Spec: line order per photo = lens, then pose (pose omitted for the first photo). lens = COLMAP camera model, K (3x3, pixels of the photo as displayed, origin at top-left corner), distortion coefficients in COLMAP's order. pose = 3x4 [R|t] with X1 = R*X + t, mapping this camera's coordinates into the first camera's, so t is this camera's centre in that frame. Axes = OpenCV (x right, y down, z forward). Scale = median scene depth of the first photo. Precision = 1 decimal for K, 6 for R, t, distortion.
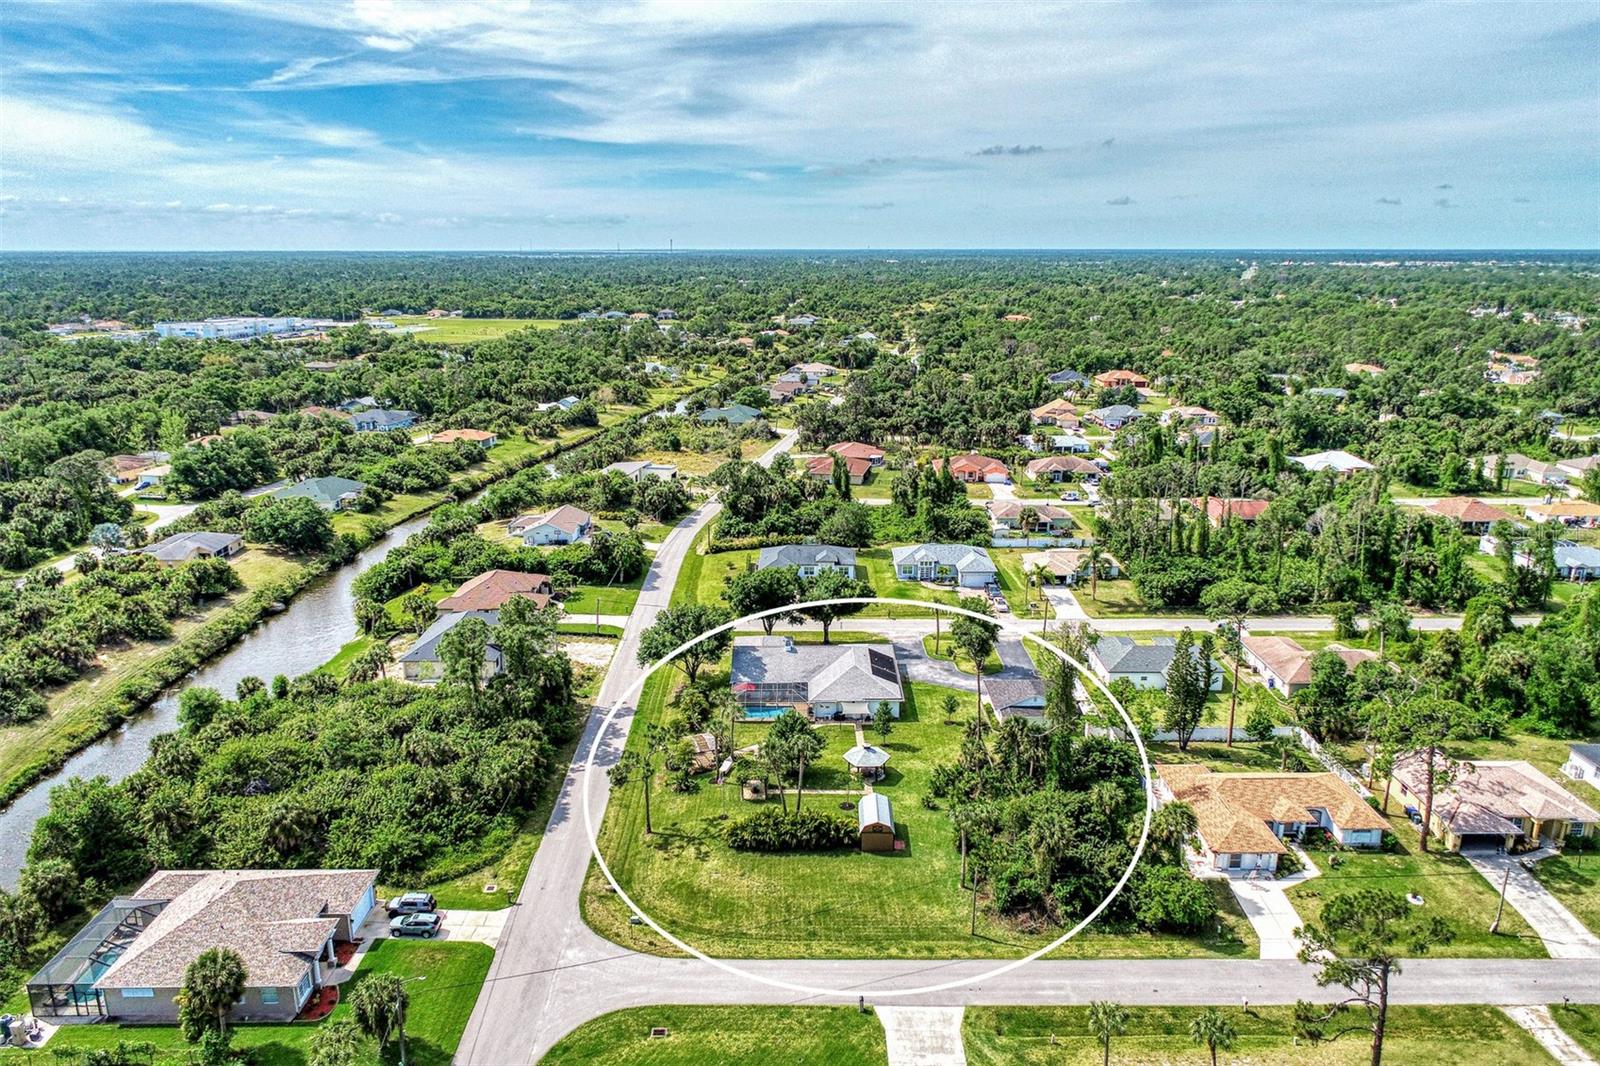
lens RADIAL K [[1072.7, 0, 808.4], [0, 1072.7, 532.8], [0, 0, 1]] dist [-0.007008, 0.000663]
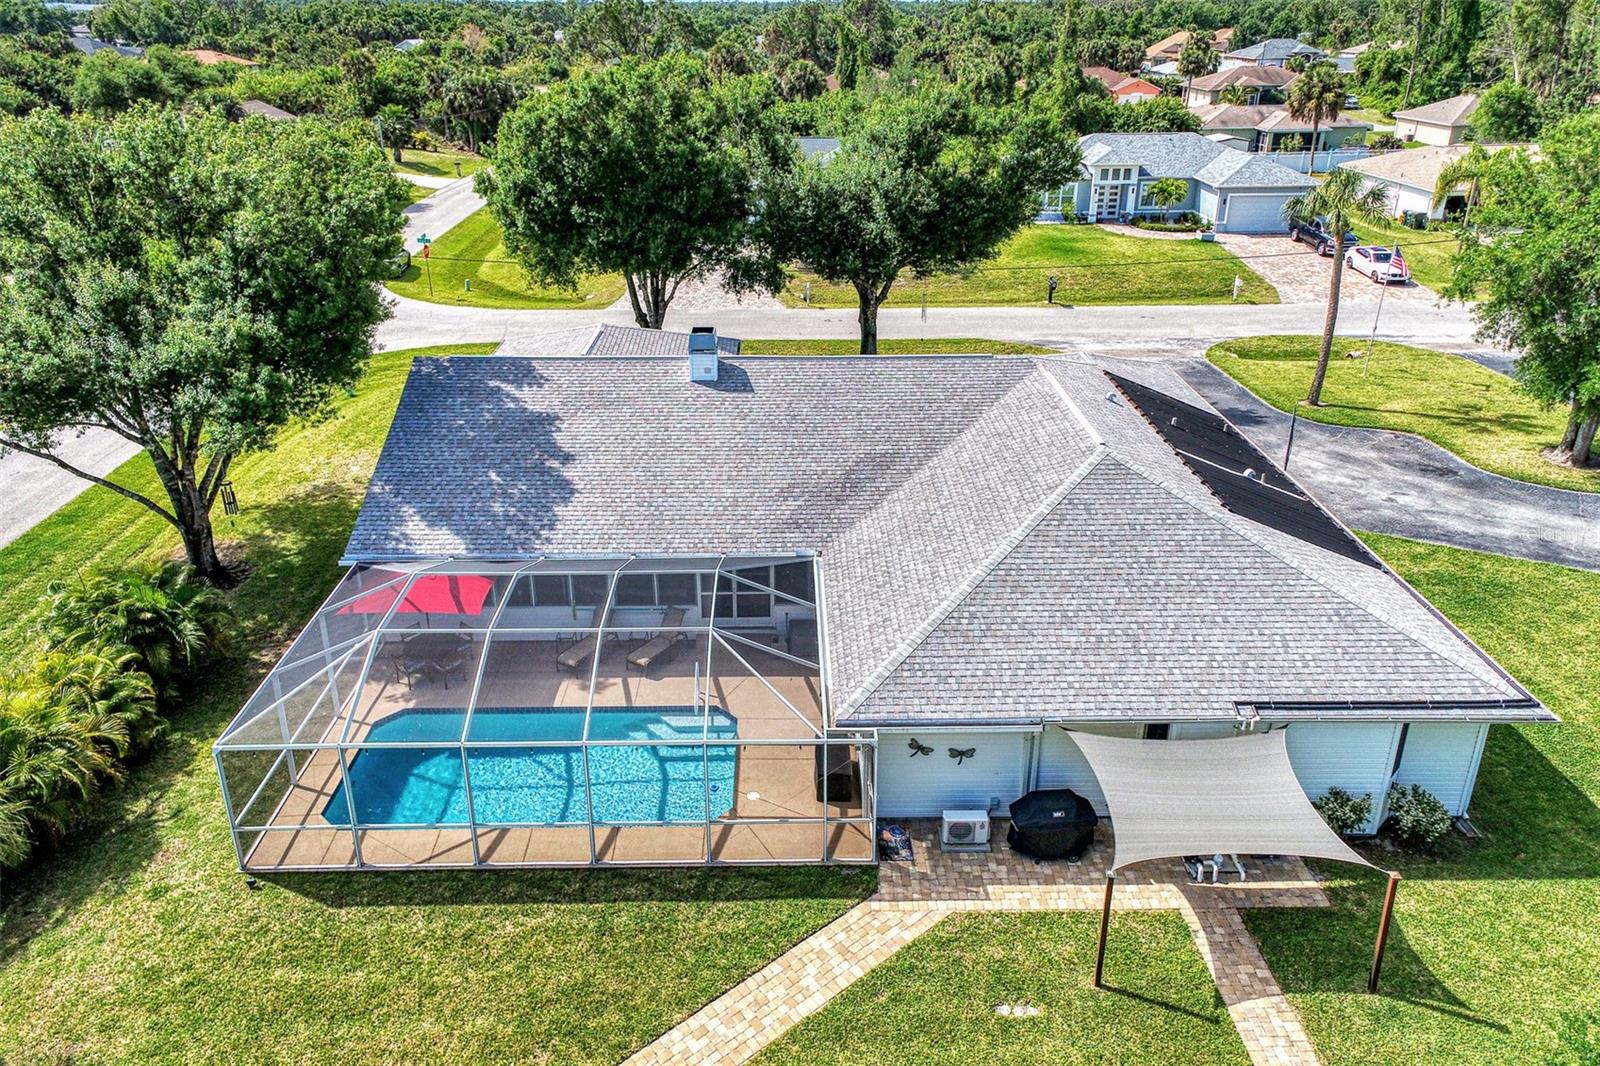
lens RADIAL K [[1081.2, 0, 801.7], [0, 1081.2, 459.6], [0, 0, 1]] dist [0.055031, 0.001749]
pose [[0.999887, -0.007461, 0.013073, -0.004970], [0.005672, 0.991242, 0.131933, 0.120009], [-0.013943, -0.131844, 0.991172, 0.981136]]
